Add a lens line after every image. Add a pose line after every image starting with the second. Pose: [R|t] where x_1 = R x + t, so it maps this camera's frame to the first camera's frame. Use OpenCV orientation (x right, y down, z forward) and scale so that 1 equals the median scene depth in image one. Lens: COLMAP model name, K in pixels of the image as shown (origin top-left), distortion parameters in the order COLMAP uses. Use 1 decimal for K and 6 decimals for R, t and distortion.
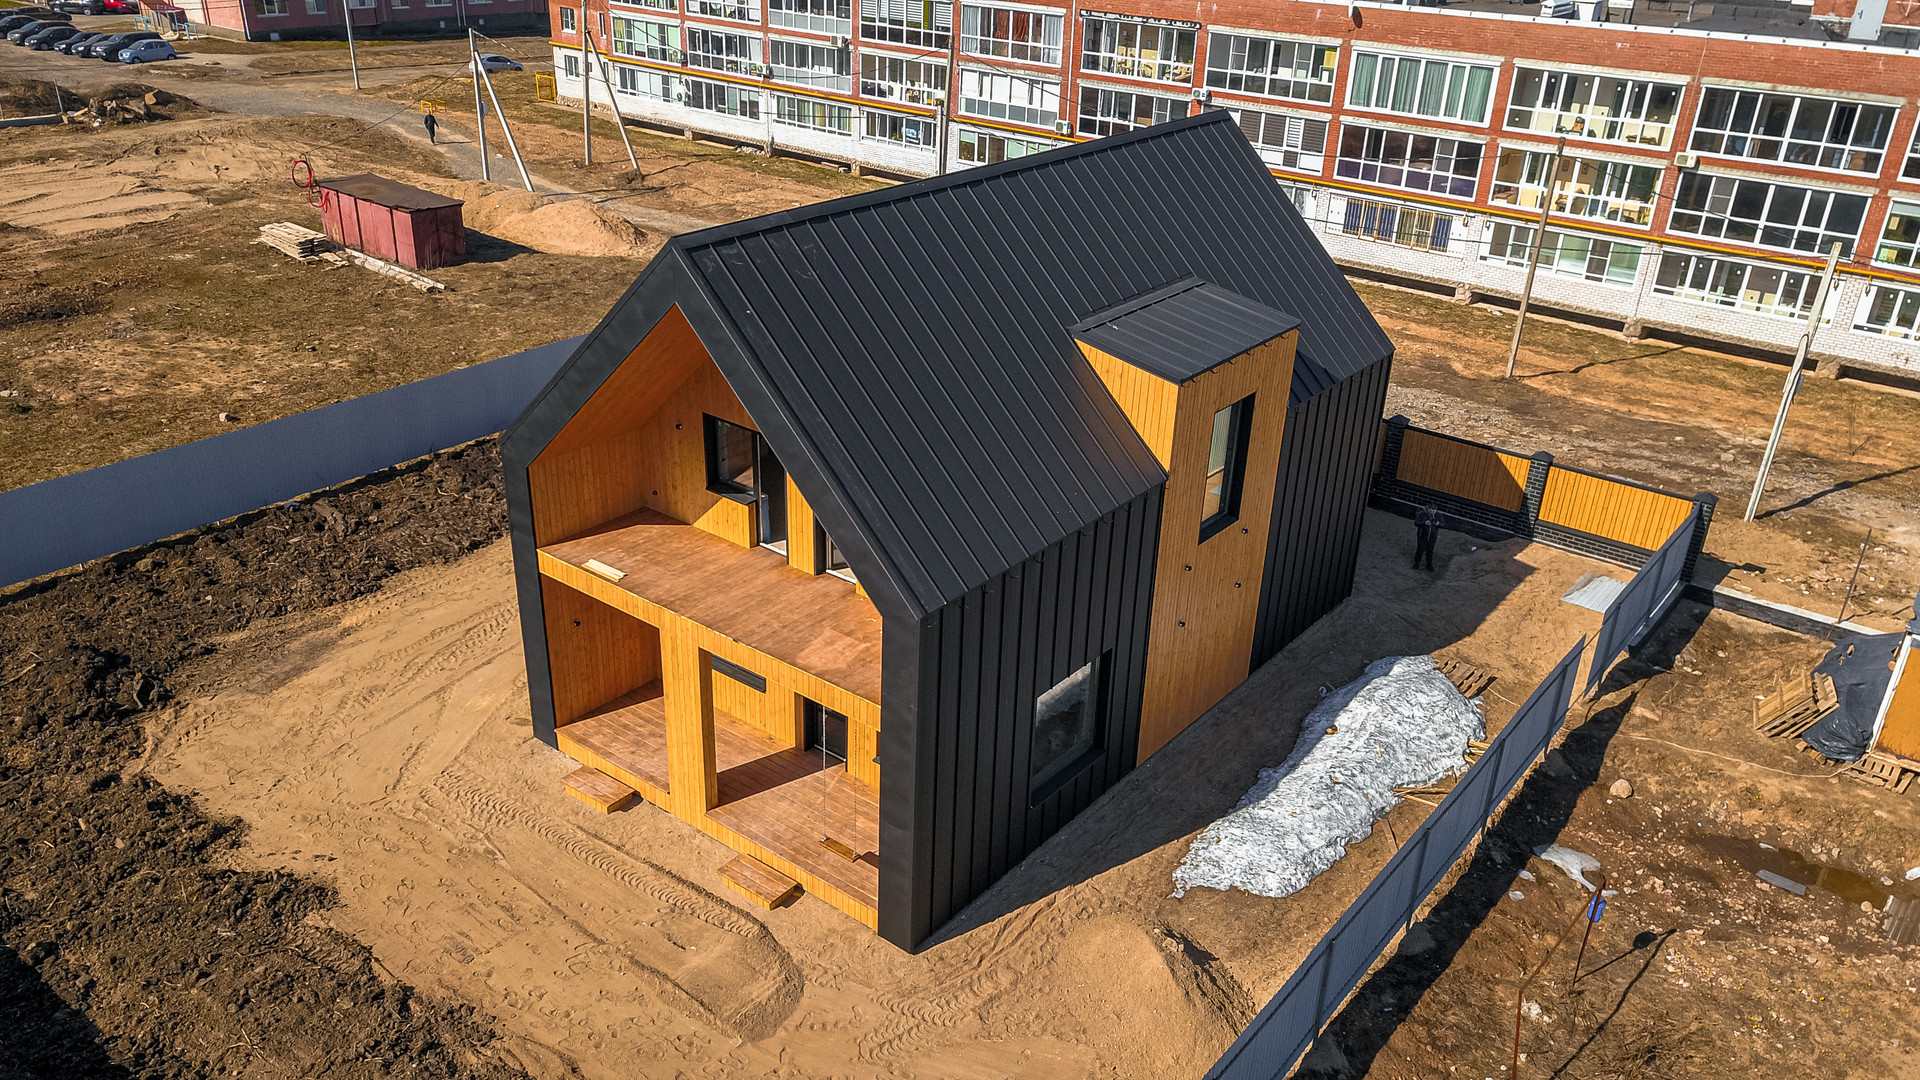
lens RADIAL K [[1453.0, 0, 957.1], [0, 1453.0, 567.7], [0, 0, 1]] dist [0.021480, 0.009508]
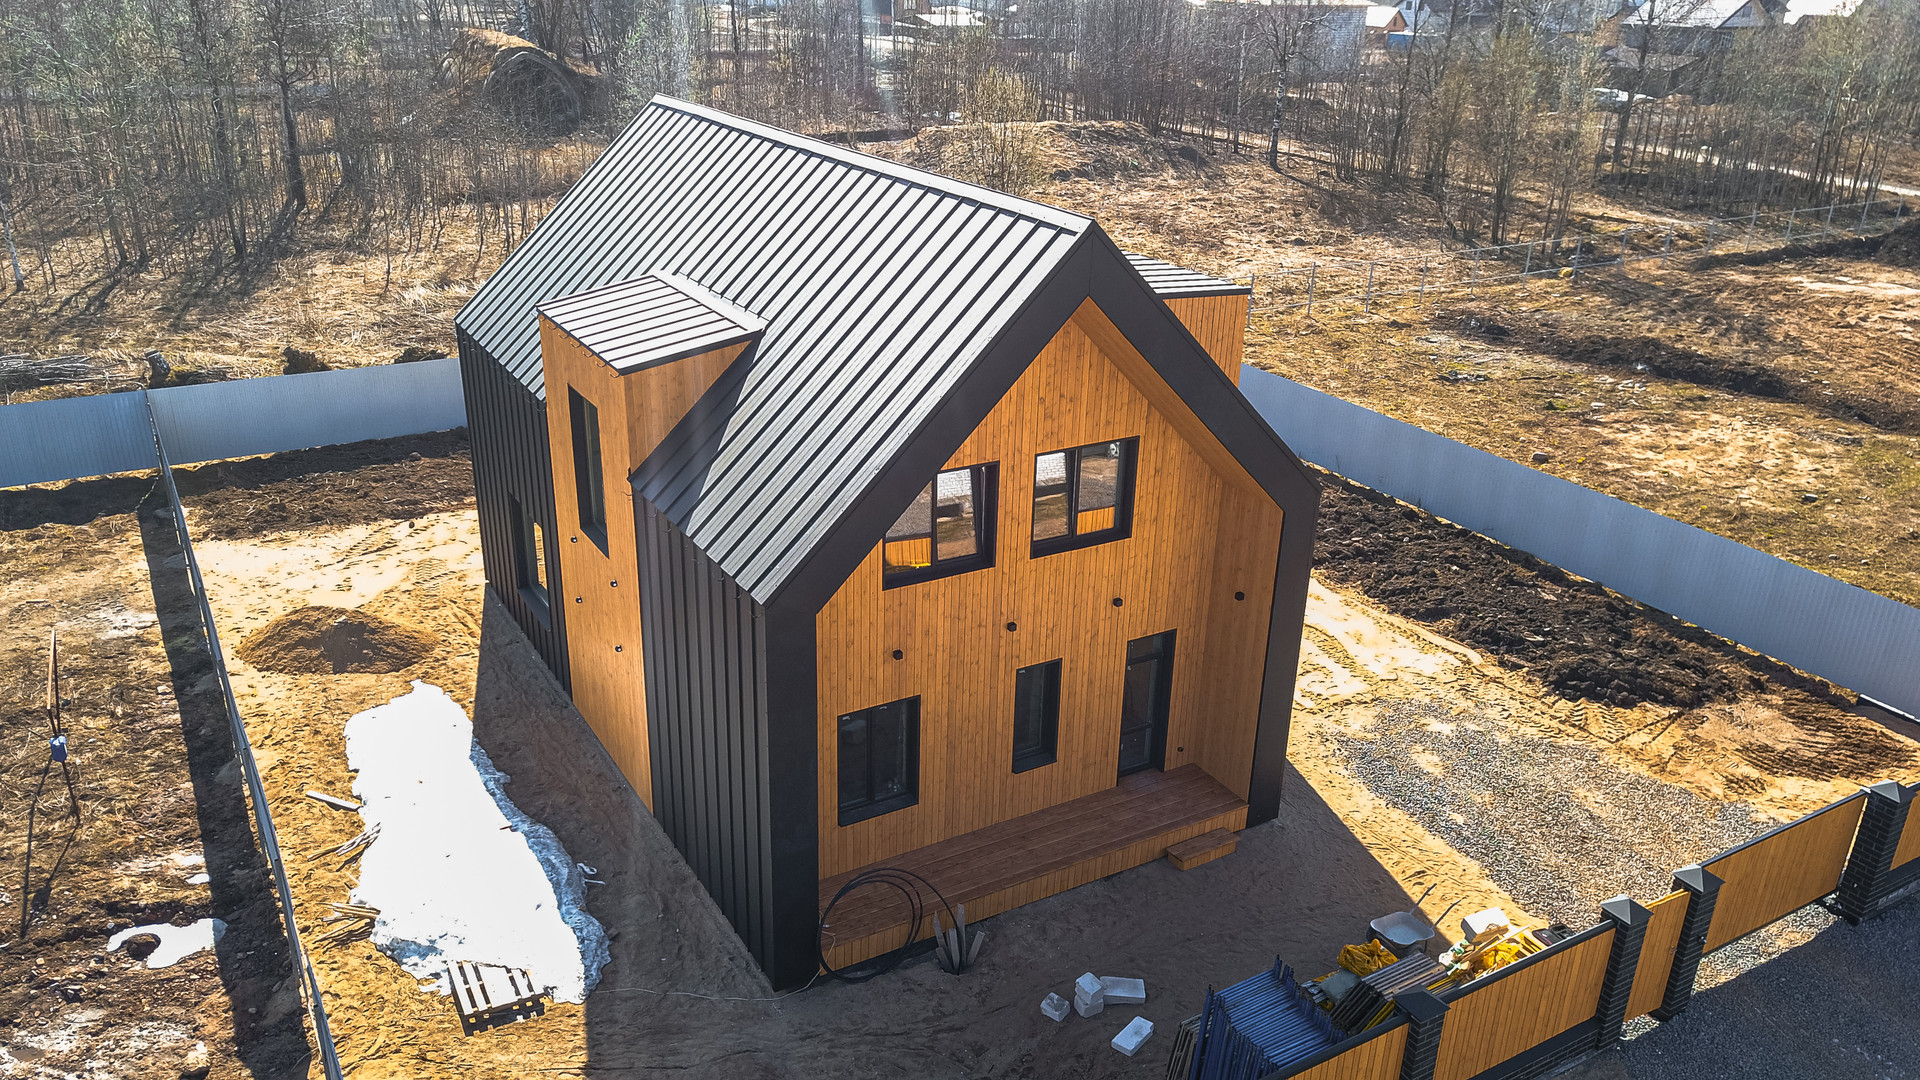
lens RADIAL K [[1453.0, 0, 957.1], [0, 1453.0, 567.7], [0, 0, 1]] dist [0.021480, 0.009508]
pose [[-0.363457, 0.331405, -0.870672, 0.413110], [-0.447663, 0.757487, 0.475197, -0.252450], [0.817005, 0.562481, -0.126956, 0.606520]]
